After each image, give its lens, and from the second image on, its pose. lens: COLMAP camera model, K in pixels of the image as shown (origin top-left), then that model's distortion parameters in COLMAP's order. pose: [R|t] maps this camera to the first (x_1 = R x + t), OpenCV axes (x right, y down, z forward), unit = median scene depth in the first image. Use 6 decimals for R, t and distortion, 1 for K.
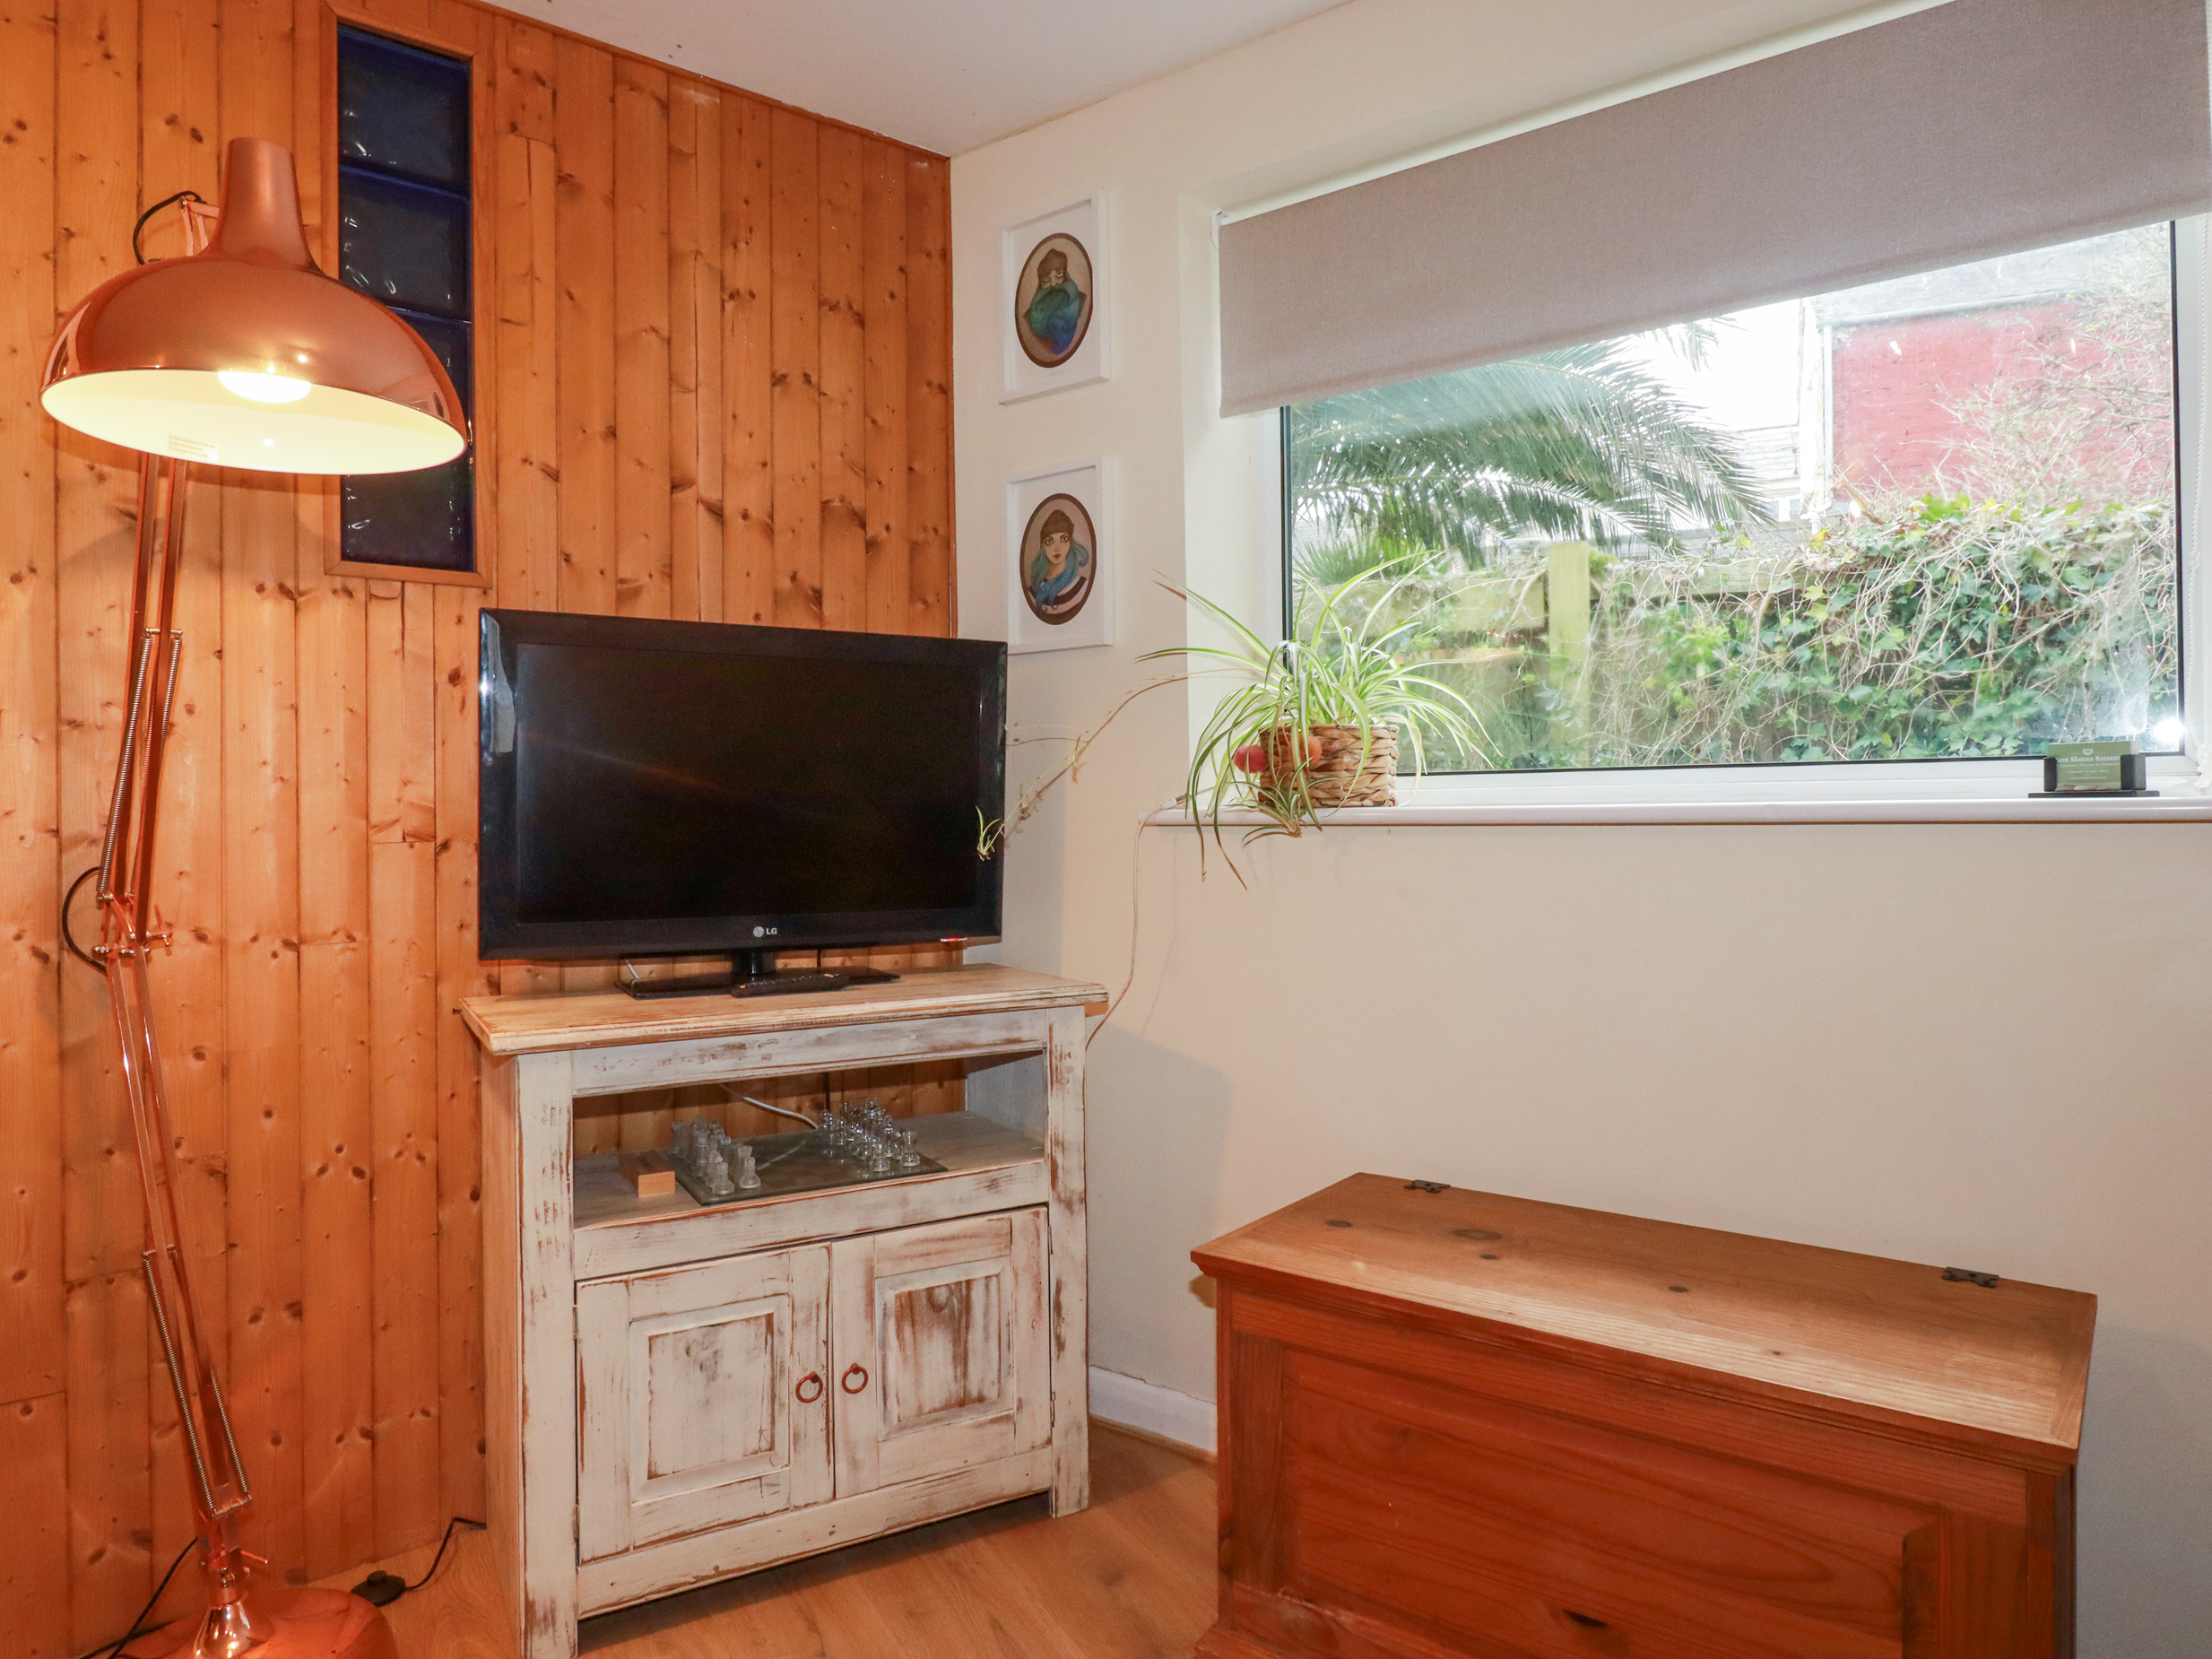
lens RADIAL K [[1394.7, 0, 1101.1], [0, 1394.7, 811.9], [0, 0, 1]] dist [0.004669, -0.005383]
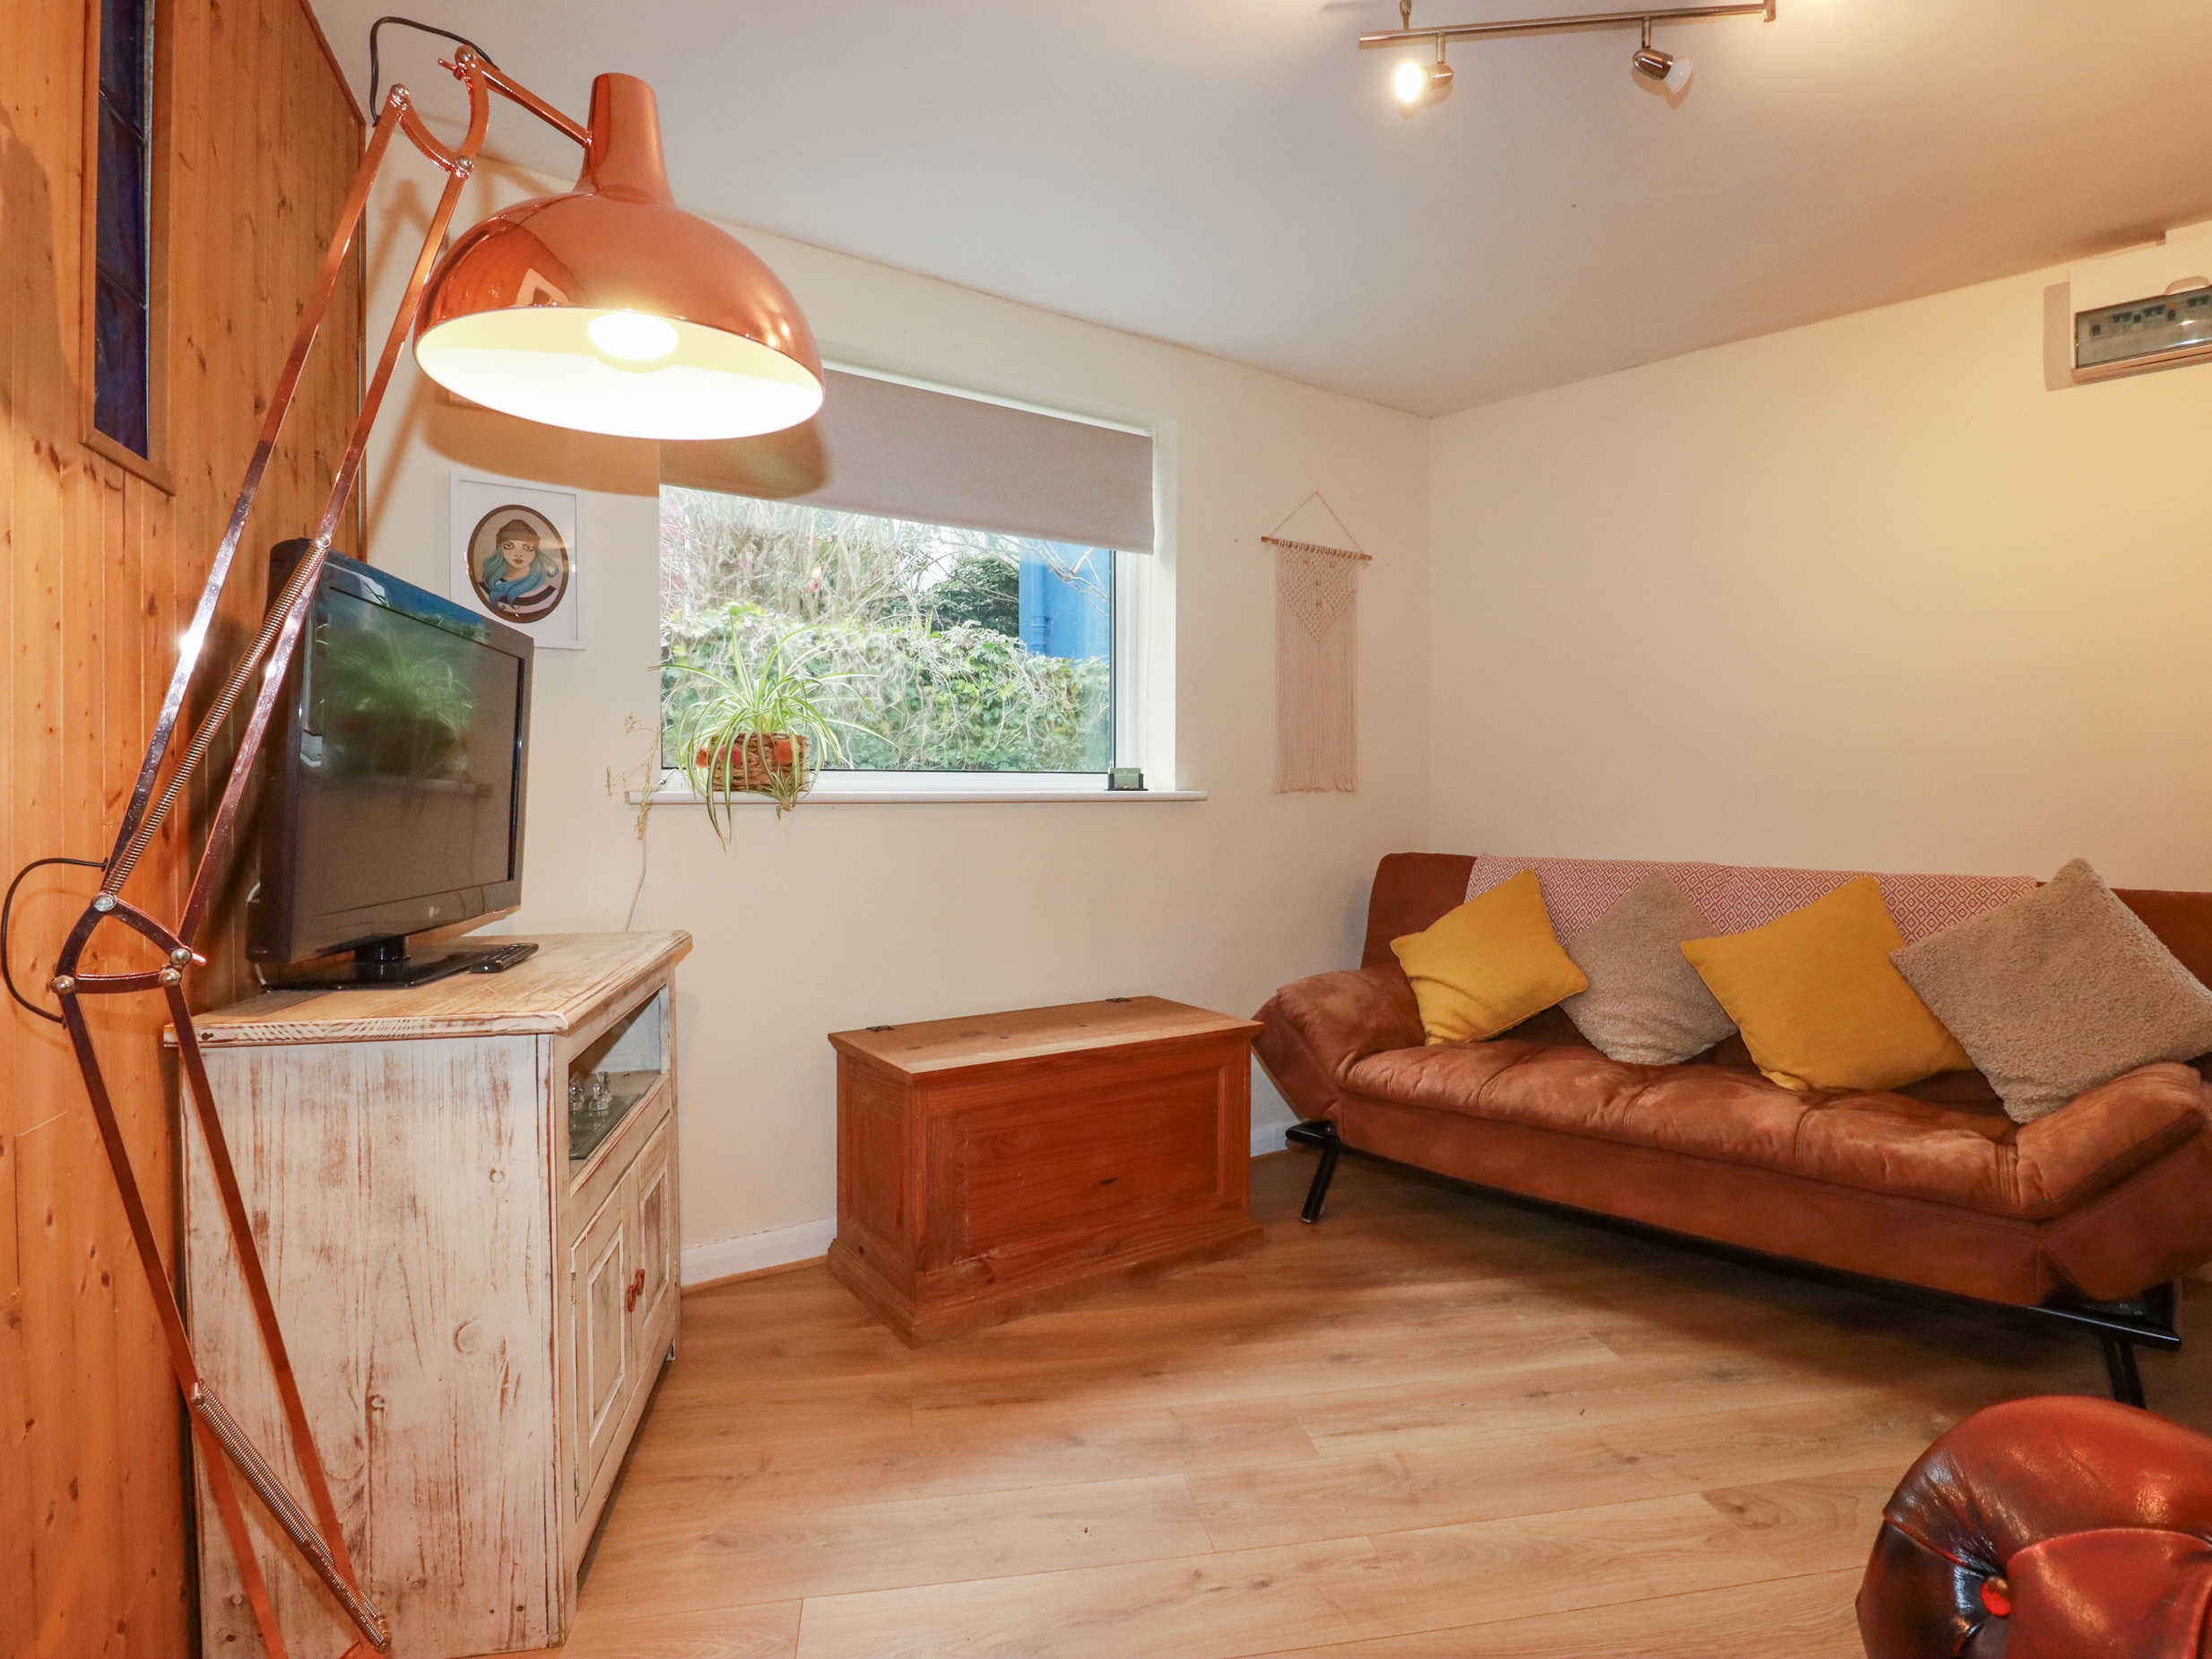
lens RADIAL K [[1165.7, 0, 1108.6], [0, 1165.7, 810.0], [0, 0, 1]] dist [0.008308, -0.016938]
pose [[0.297789, -0.005966, 0.954613, -0.963565], [-0.003682, 0.999966, 0.007399, 0.005741], [-0.954624, -0.005719, 0.297757, 0.346622]]
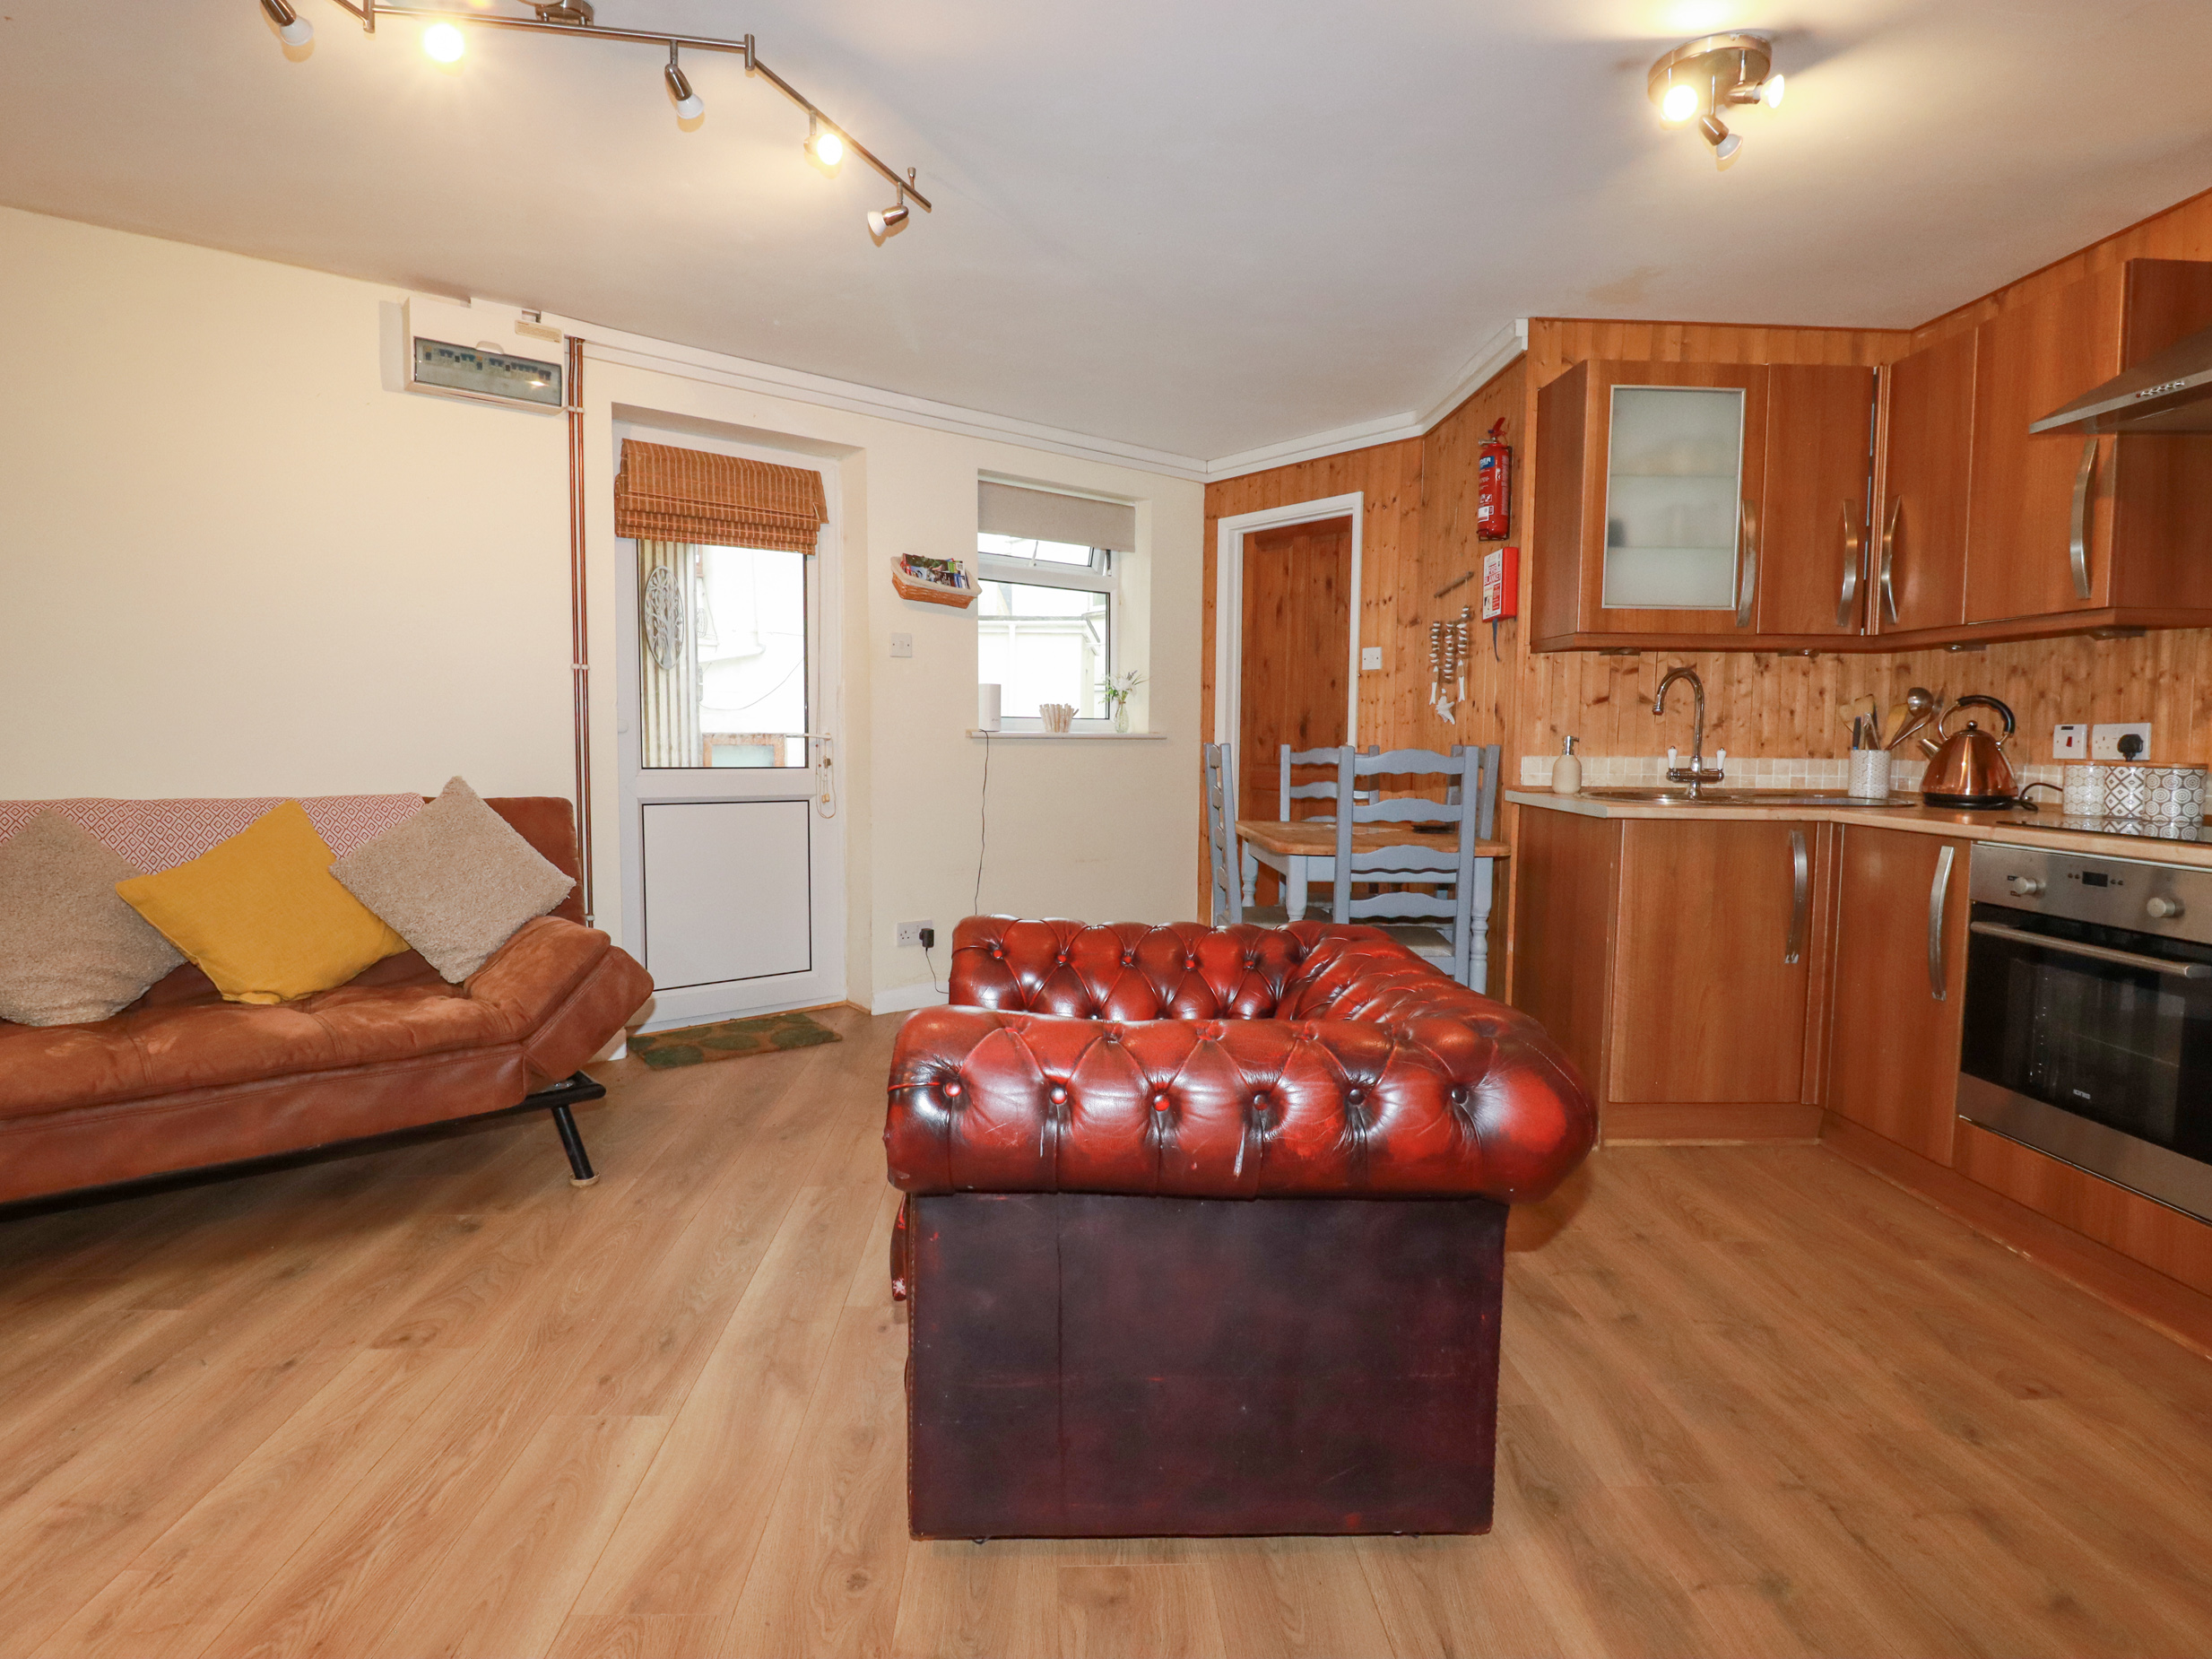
lens RADIAL K [[1165.7, 0, 1107.4], [0, 1165.7, 808.0], [0, 0, 1]] dist [0.008308, -0.016938]
pose [[-0.906059, -0.027010, 0.422289, -0.967919], [-0.001750, 0.998191, 0.060090, 0.008230], [-0.423149, 0.053706, -0.904467, 0.805782]]
